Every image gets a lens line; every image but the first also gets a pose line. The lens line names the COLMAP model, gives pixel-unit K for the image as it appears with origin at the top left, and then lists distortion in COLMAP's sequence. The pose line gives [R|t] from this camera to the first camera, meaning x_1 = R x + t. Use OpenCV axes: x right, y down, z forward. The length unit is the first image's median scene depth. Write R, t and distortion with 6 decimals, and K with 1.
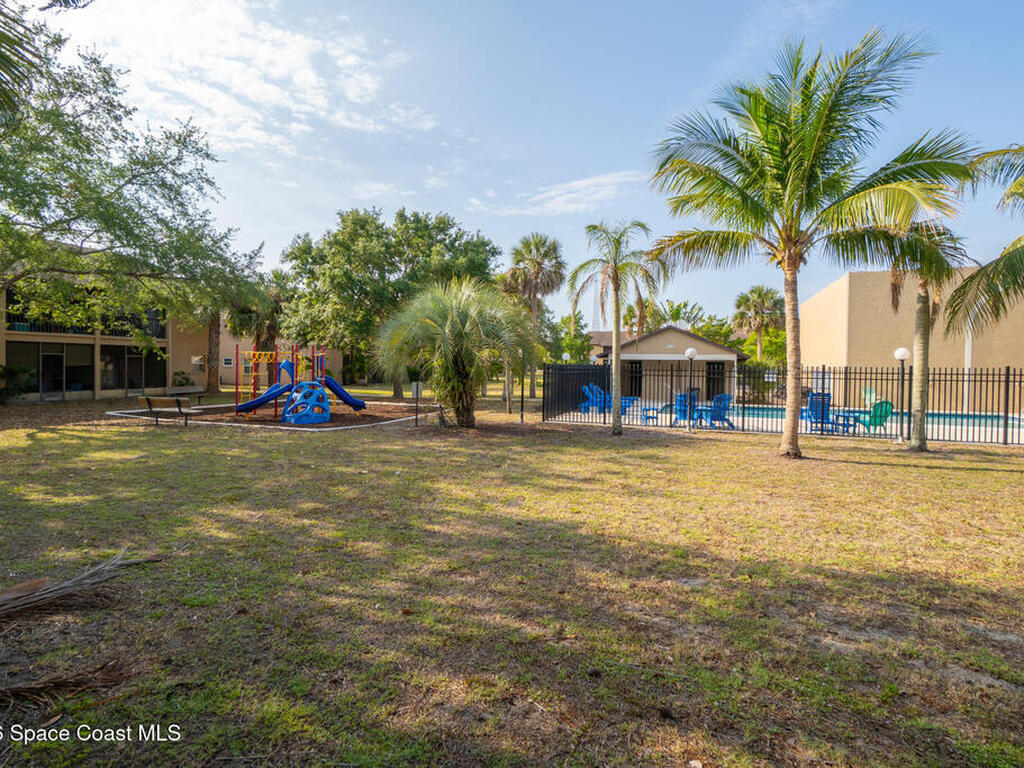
lens RADIAL K [[539.1, 0, 509.5], [0, 539.1, 370.9], [0, 0, 1]] dist [-0.000266, 0.000744]
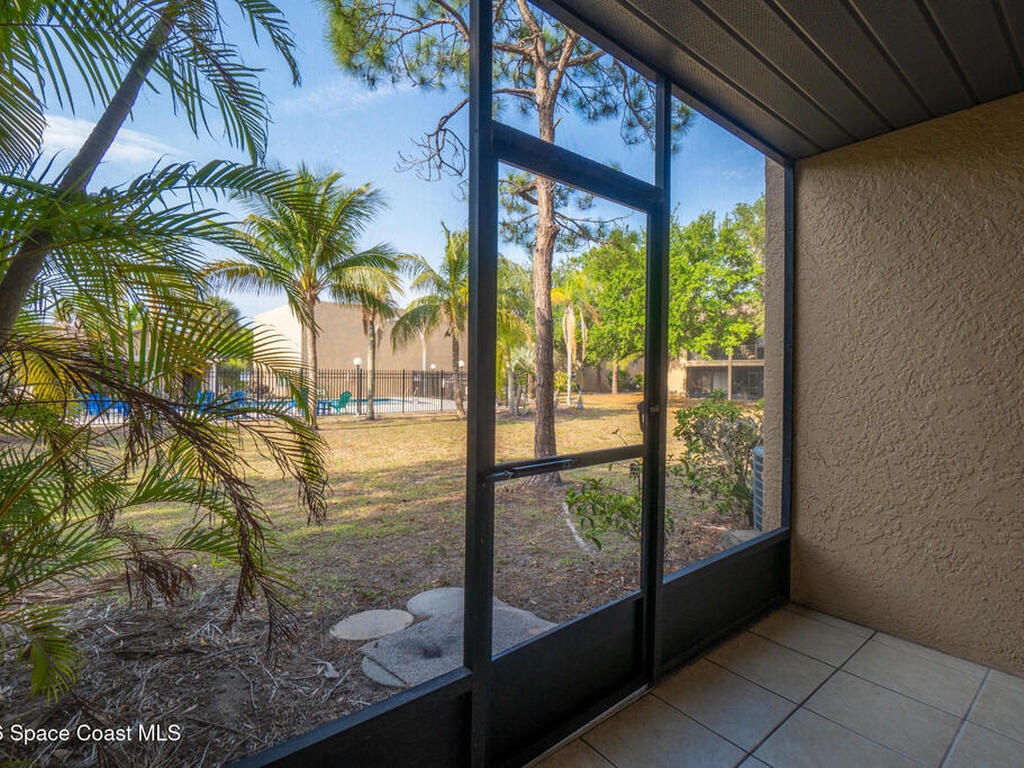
lens RADIAL K [[497.2, 0, 517.9], [0, 497.2, 373.2], [0, 0, 1]] dist [-0.005079, -0.000284]
pose [[0.495045, -0.004095, 0.868858, -0.272278], [0.001409, 0.999991, 0.003911, -0.001747], [-0.868866, -0.000712, 0.495046, -0.121941]]
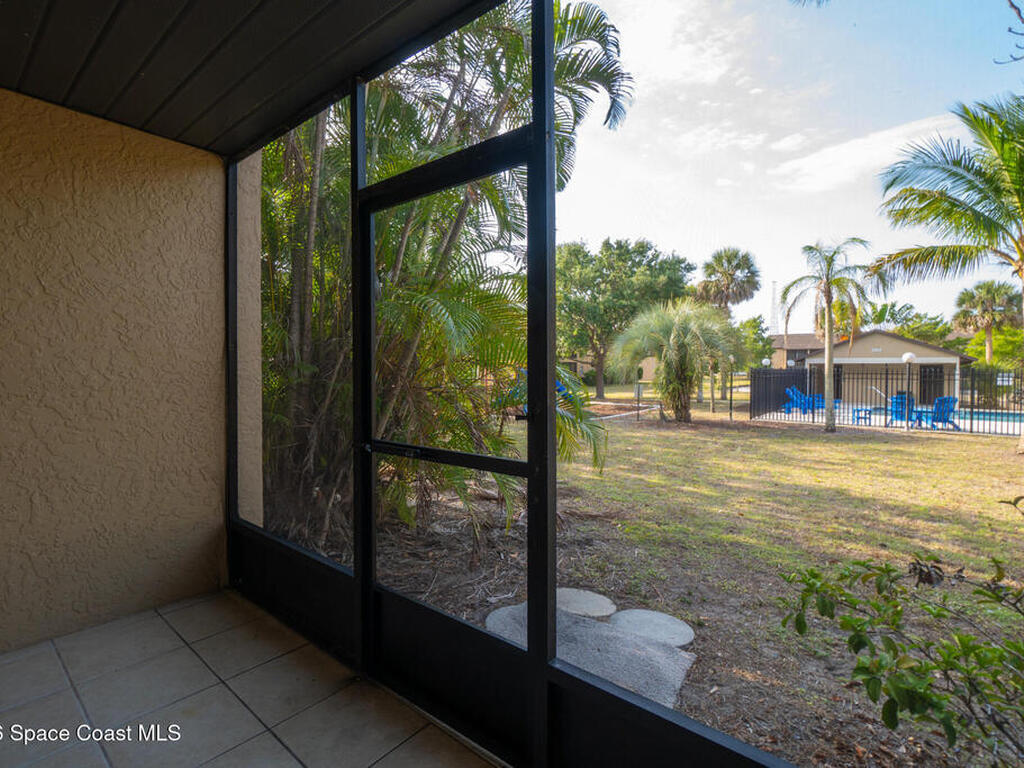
lens RADIAL K [[507.3, 0, 496.5], [0, 507.3, 375.3], [0, 0, 1]] dist [-0.003394, 0.002607]
pose [[0.944336, -0.003417, -0.328966, -0.095523], [0.003334, 0.999994, -0.000816, -0.000079], [0.328967, -0.000326, 0.944341, -0.193336]]
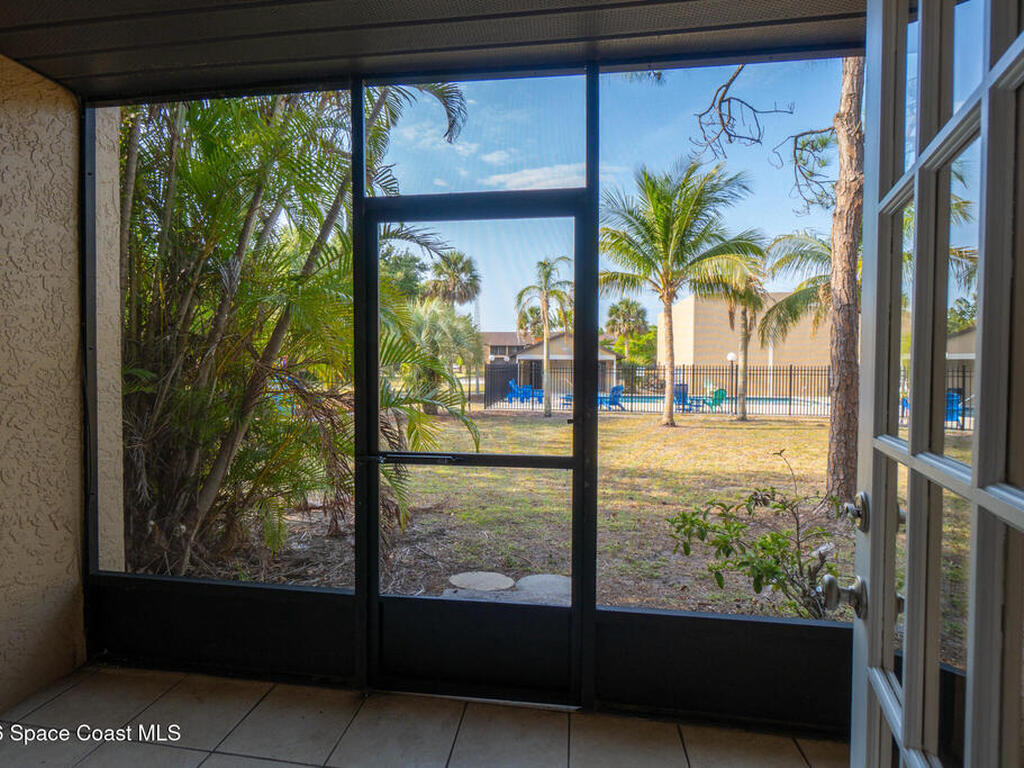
lens RADIAL K [[522.4, 0, 508.0], [0, 522.4, 374.9], [0, 0, 1]] dist [0.002664, 0.000571]
pose [[0.972594, -0.009227, 0.232326, -0.178551], [0.005917, 0.999871, 0.014939, -0.005977], [-0.232434, -0.013155, 0.972523, -0.222329]]
